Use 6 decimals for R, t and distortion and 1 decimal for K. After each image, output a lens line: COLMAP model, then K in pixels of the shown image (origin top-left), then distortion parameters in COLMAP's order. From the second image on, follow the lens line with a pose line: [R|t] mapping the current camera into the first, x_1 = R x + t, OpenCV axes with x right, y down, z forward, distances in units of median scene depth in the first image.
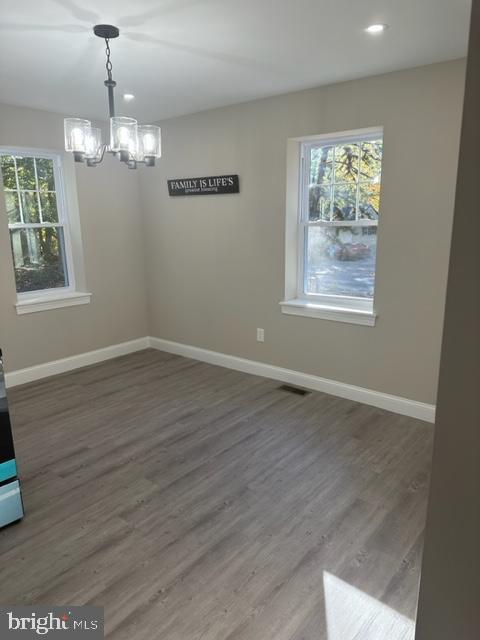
lens RADIAL K [[447.9, 0, 240.0], [0, 447.9, 320.0], [0, 0, 1]] dist [0.002652, -0.003589]
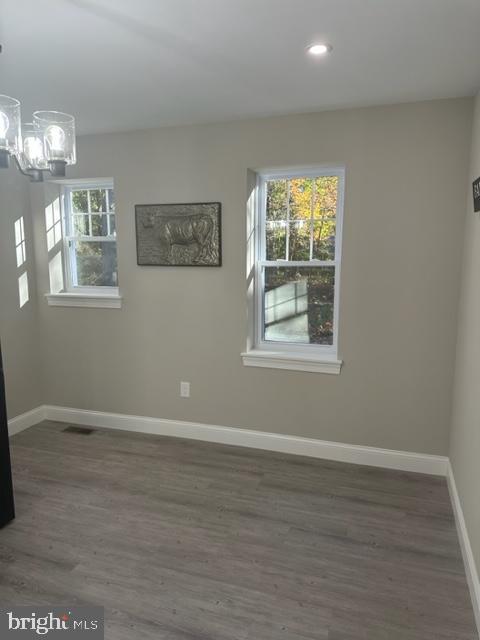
lens RADIAL K [[447.9, 0, 240.0], [0, 447.9, 320.0], [0, 0, 1]] dist [0.002652, -0.003589]
pose [[0.349034, 0.162969, -0.922831, 0.293974], [-0.210053, 0.973310, 0.092438, -0.188828], [0.913265, 0.161579, 0.373950, 0.705424]]
